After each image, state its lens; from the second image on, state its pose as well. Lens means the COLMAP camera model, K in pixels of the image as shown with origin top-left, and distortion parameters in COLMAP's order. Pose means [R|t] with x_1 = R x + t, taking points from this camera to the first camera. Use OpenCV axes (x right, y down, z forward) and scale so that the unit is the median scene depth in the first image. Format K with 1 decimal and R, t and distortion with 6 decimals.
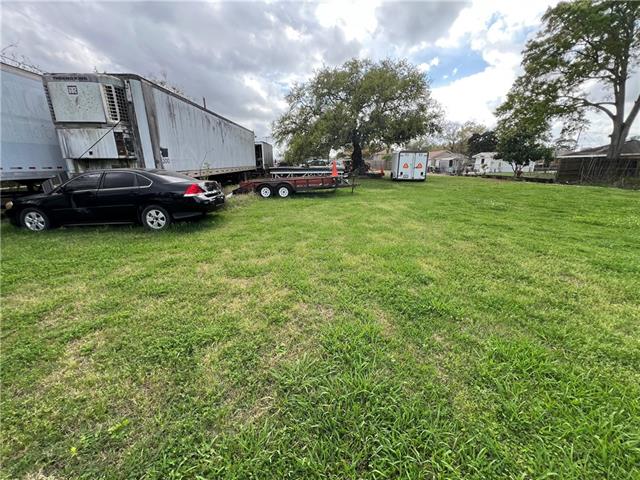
lens RADIAL K [[295.9, 0, 320.0], [0, 295.9, 240.0], [0, 0, 1]] dist [-0.013990, 0.000270]
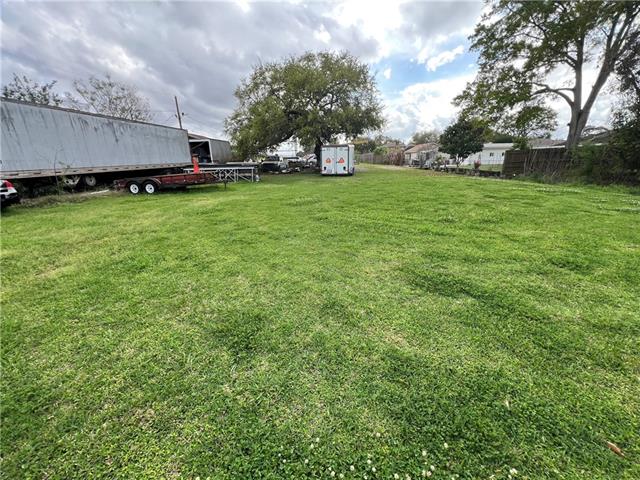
lens RADIAL K [[271.7, 0, 320.0], [0, 271.7, 240.0], [0, 0, 1]] dist [-0.001292, -0.000425]
pose [[0.995476, 0.016334, -0.093600, 0.286858], [-0.012274, 0.998965, 0.043788, -0.014078], [0.094218, -0.042441, 0.994647, 0.040810]]
